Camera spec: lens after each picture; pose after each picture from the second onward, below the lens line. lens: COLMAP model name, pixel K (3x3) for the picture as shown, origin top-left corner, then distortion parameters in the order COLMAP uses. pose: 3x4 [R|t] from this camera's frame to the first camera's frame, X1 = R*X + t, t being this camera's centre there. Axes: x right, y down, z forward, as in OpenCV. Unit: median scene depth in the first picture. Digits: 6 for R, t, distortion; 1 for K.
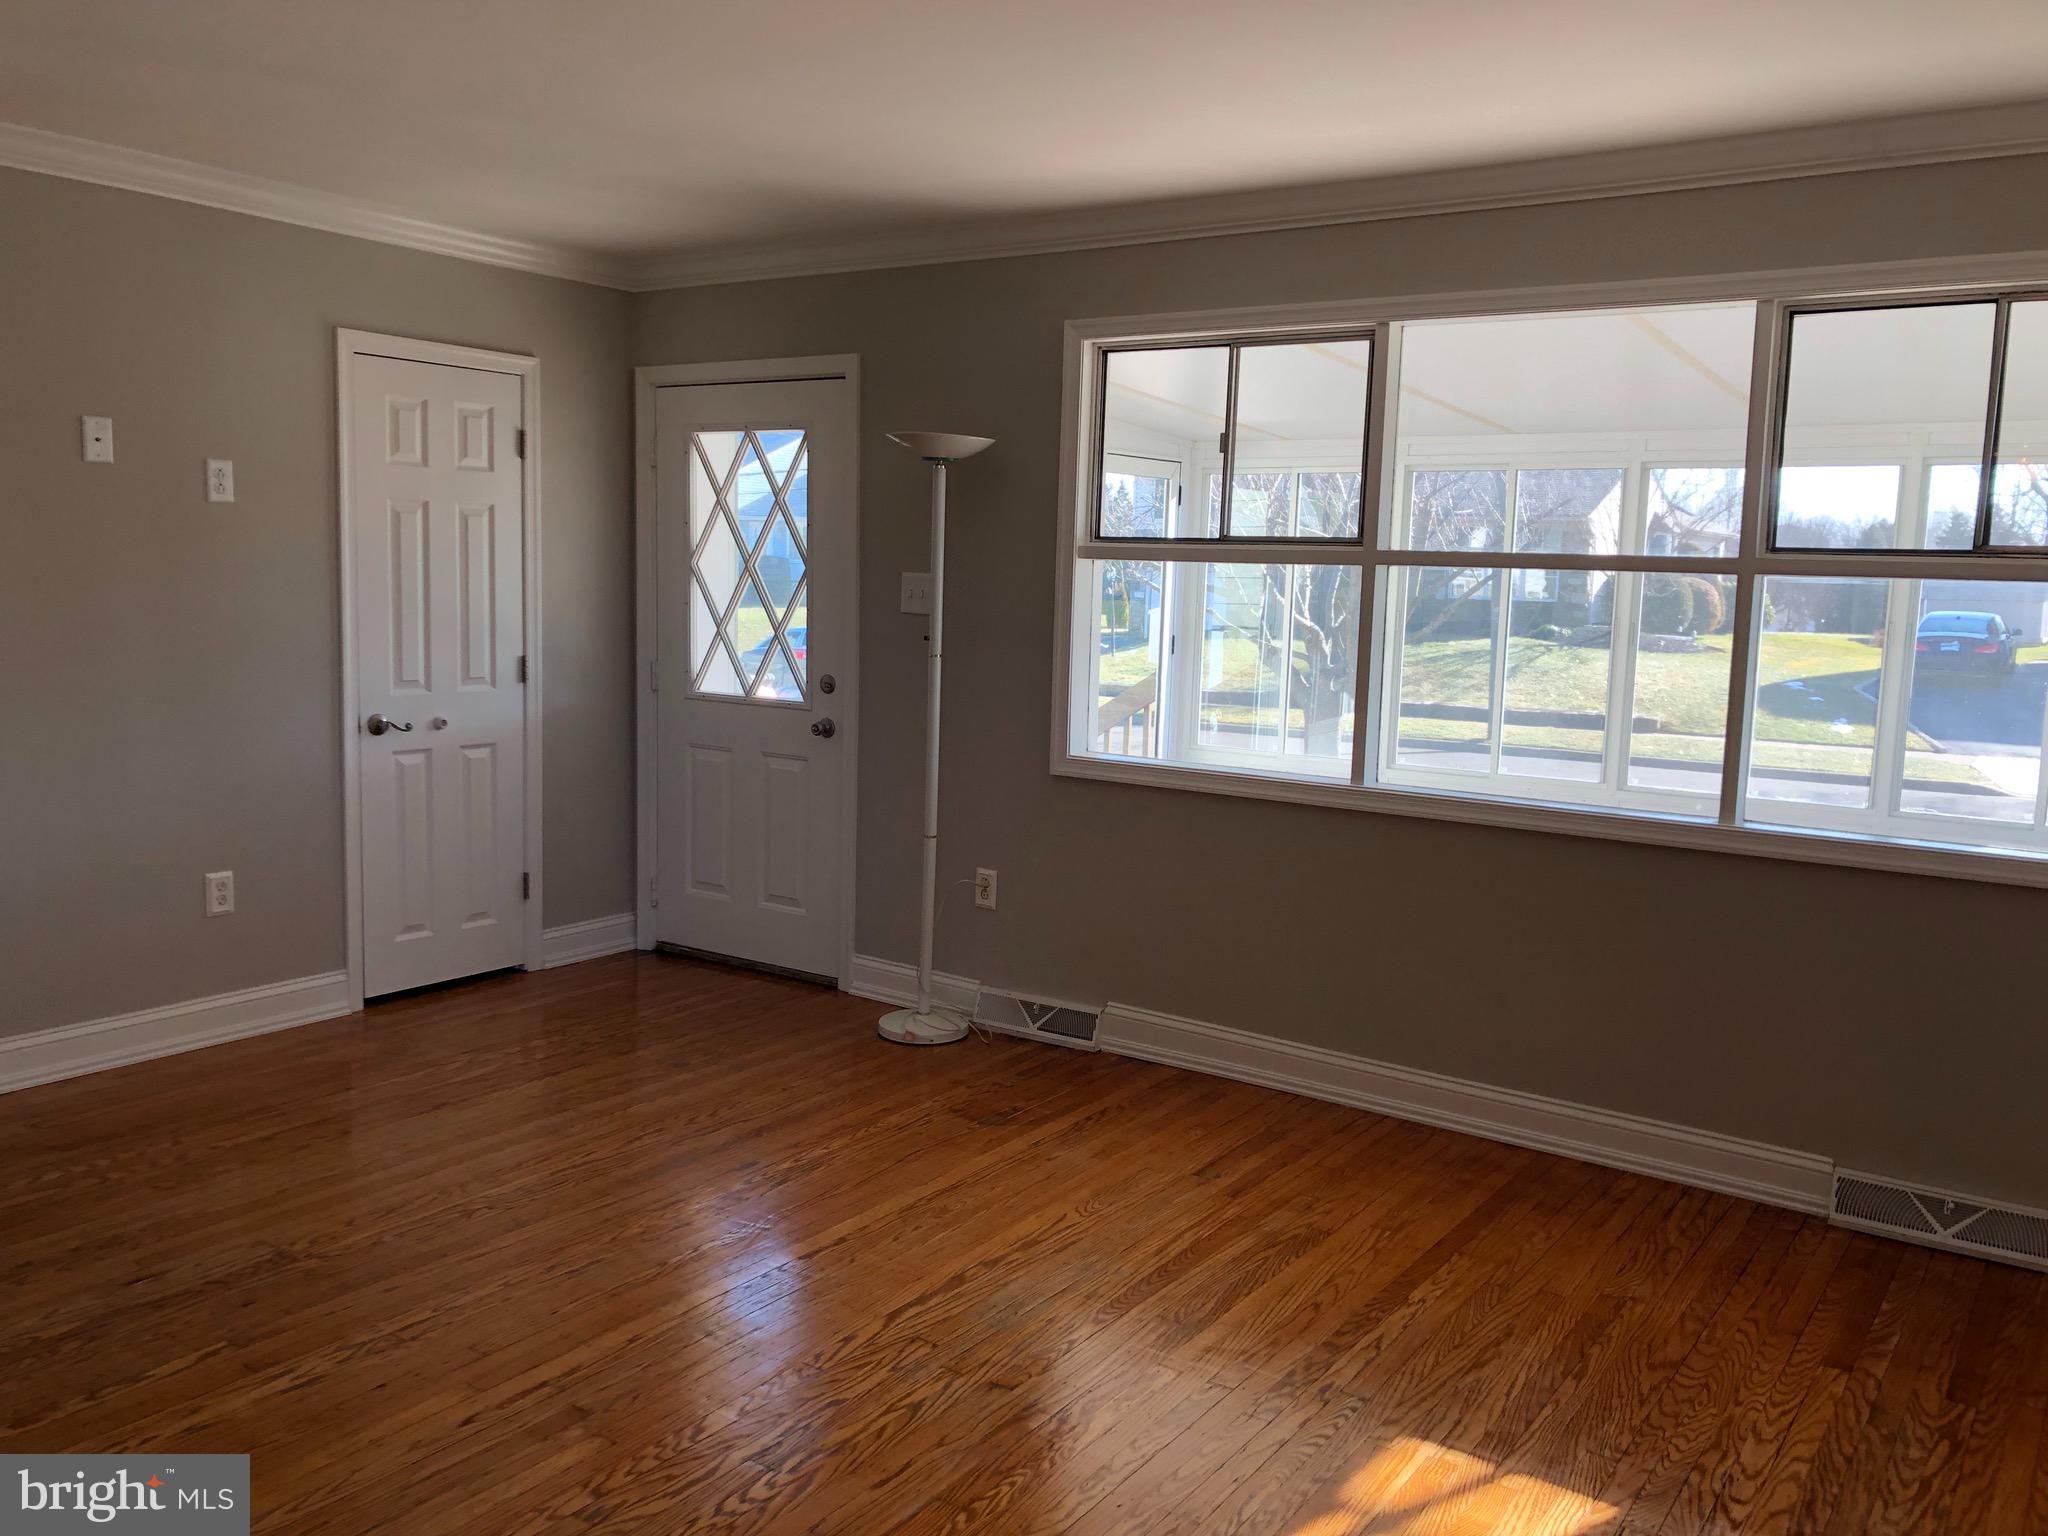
lens RADIAL K [[1666.9, 0, 1002.0], [0, 1666.9, 752.2], [0, 0, 1]] dist [0.095313, -0.078350]
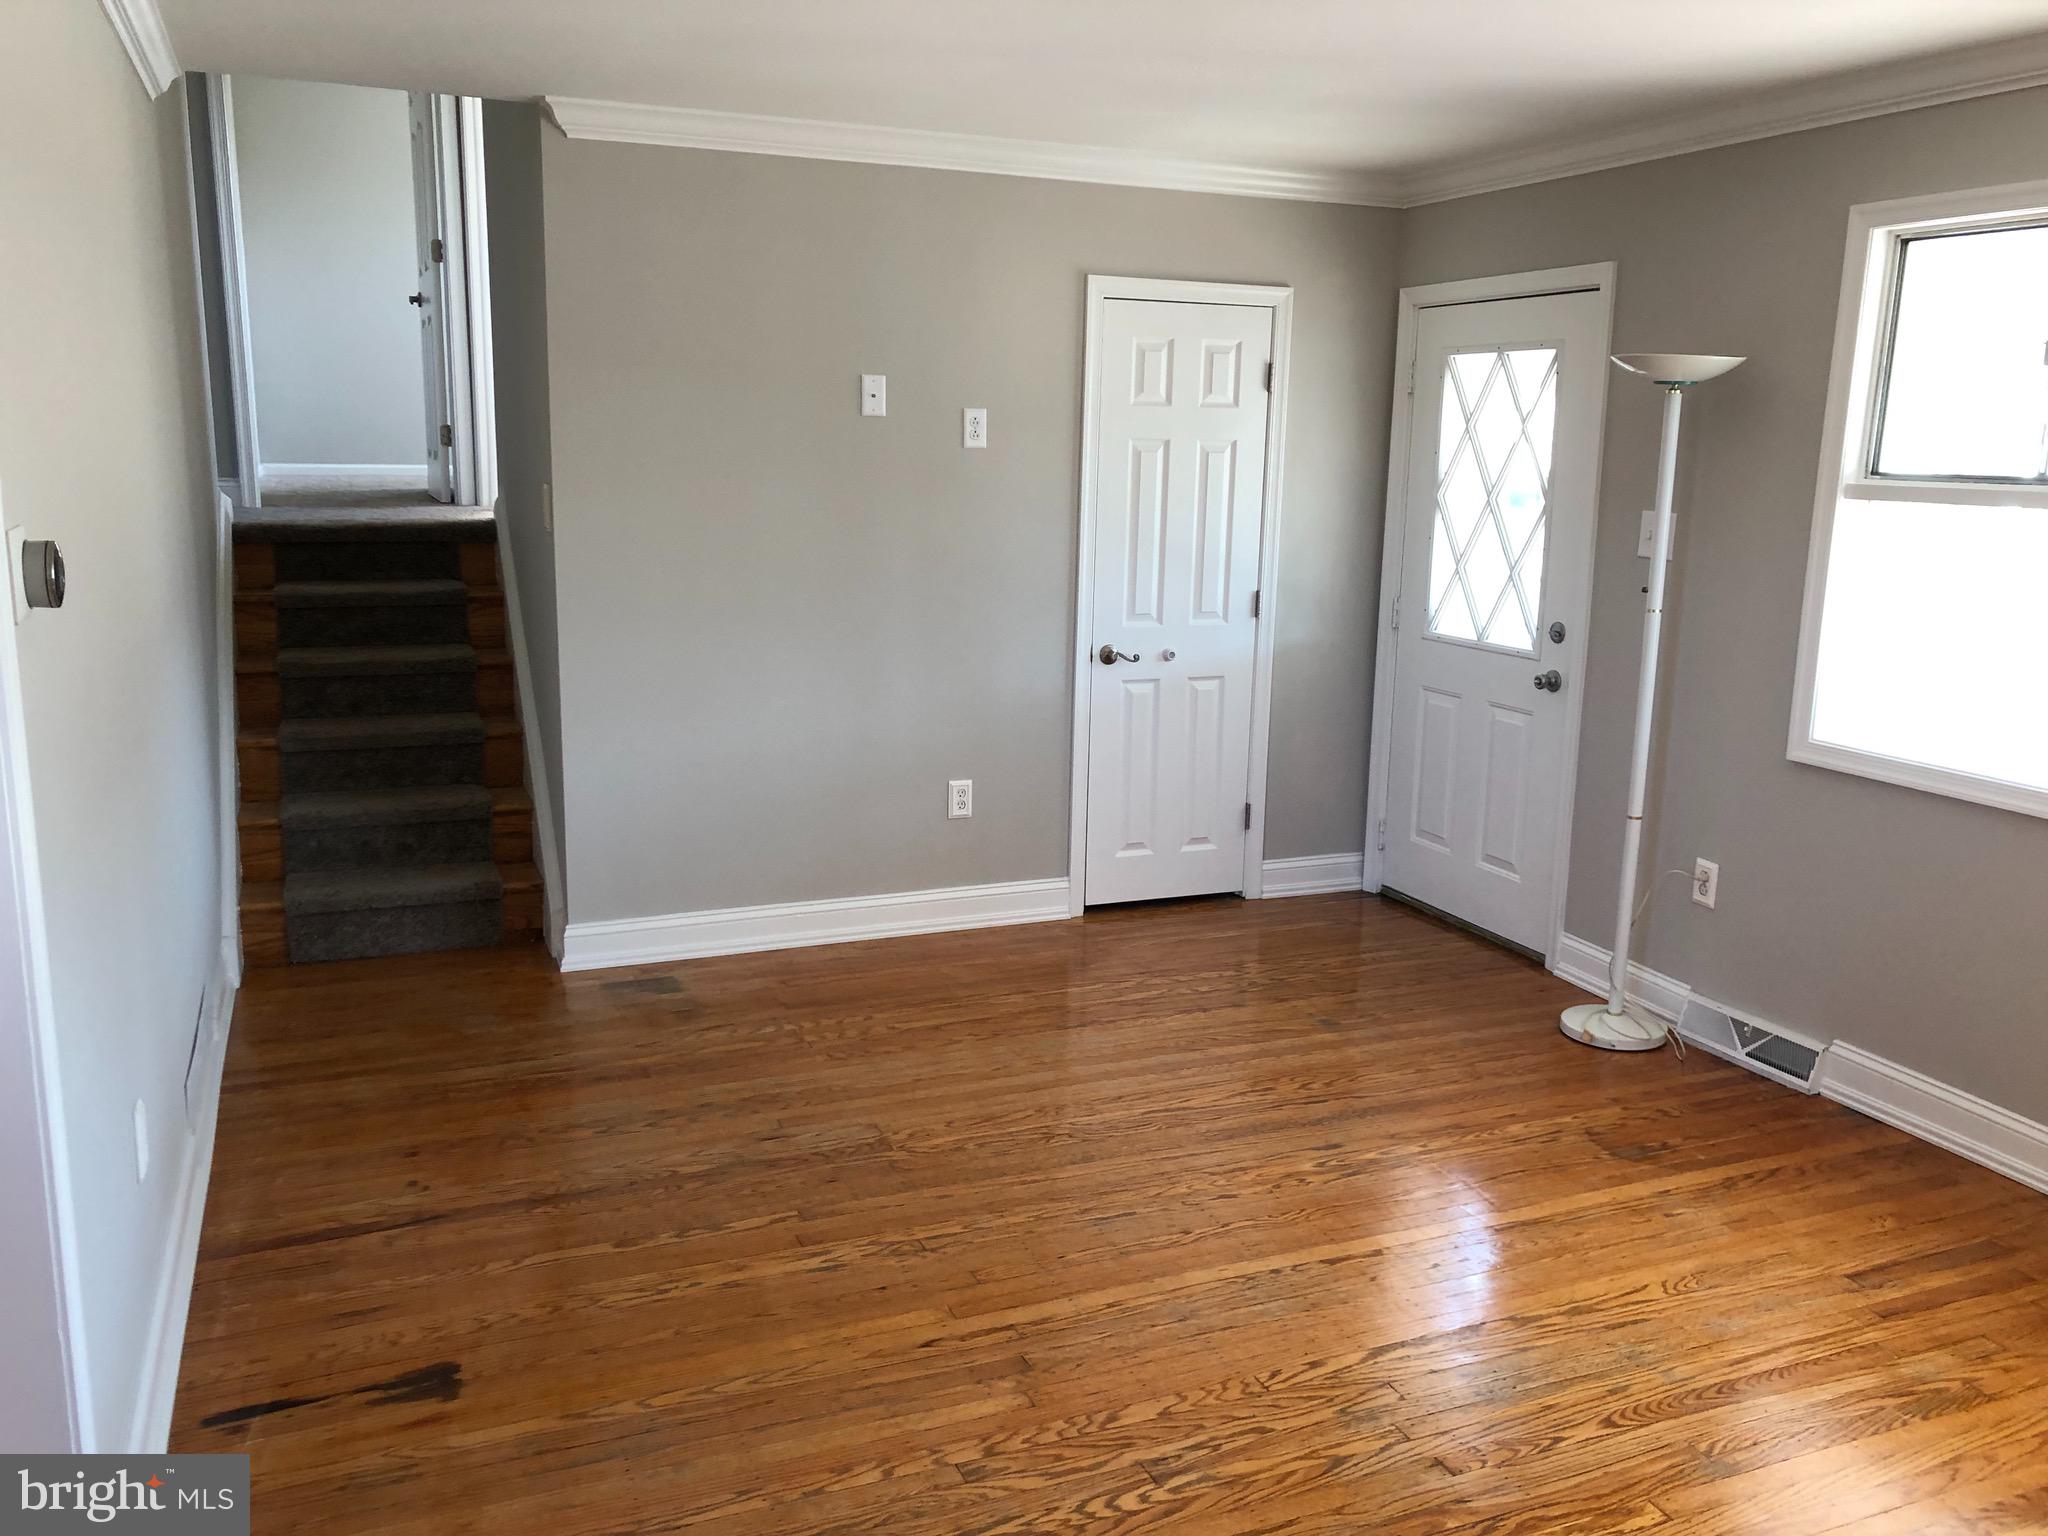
lens RADIAL K [[1666.9, 0, 1054.0], [0, 1666.9, 762.1], [0, 0, 1]] dist [0.095313, -0.078350]
pose [[0.855905, 0.091582, -0.508959, 0.149359], [-0.056458, 0.994859, 0.084070, -0.036899], [0.514042, -0.043221, 0.856675, 0.084101]]
